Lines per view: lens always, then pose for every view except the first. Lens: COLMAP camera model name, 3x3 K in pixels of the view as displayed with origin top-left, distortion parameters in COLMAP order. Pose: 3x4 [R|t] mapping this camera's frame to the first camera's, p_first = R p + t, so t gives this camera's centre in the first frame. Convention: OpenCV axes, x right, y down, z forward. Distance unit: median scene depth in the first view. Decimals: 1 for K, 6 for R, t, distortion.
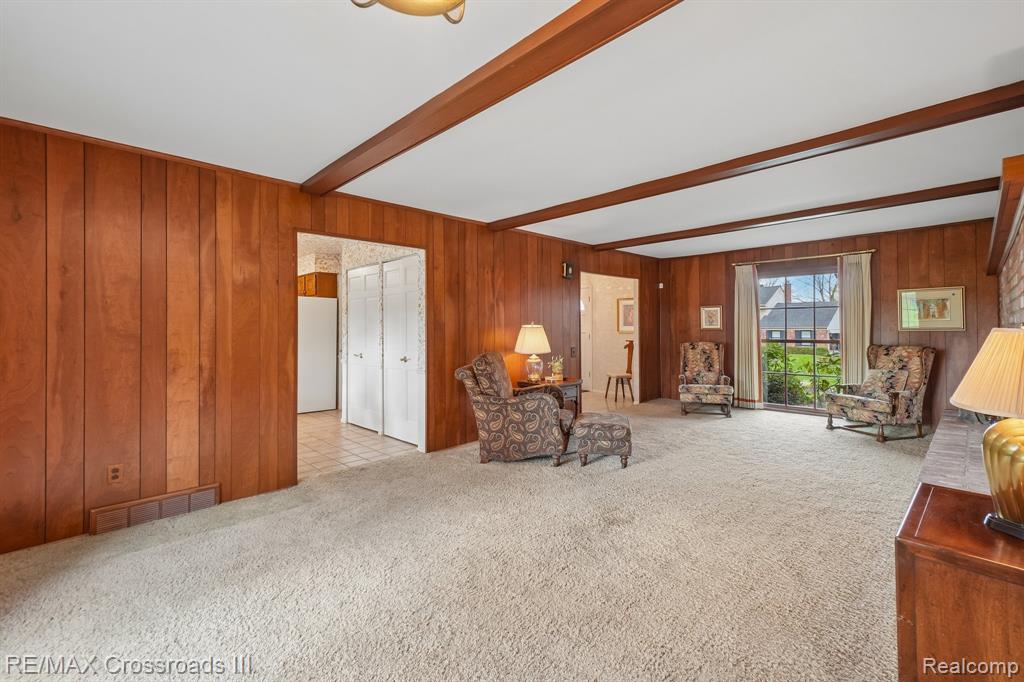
lens RADIAL K [[442.7, 0, 511.8], [0, 442.7, 328.1], [0, 0, 1]] dist [0.003096, 0.002650]
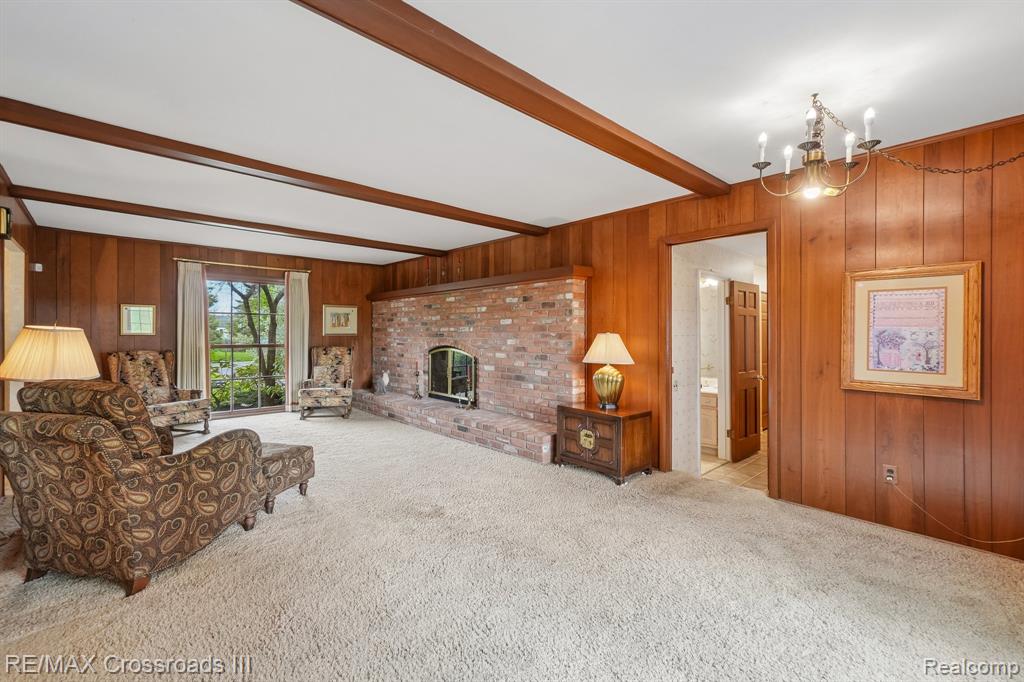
lens RADIAL K [[442.7, 0, 510.7], [0, 442.7, 332.2], [0, 0, 1]] dist [0.003096, 0.002650]
pose [[0.054265, 0.005857, 0.998509, -0.422519], [-0.005160, 0.999971, -0.005585, -0.000502], [-0.998513, -0.004849, 0.054294, 0.391499]]
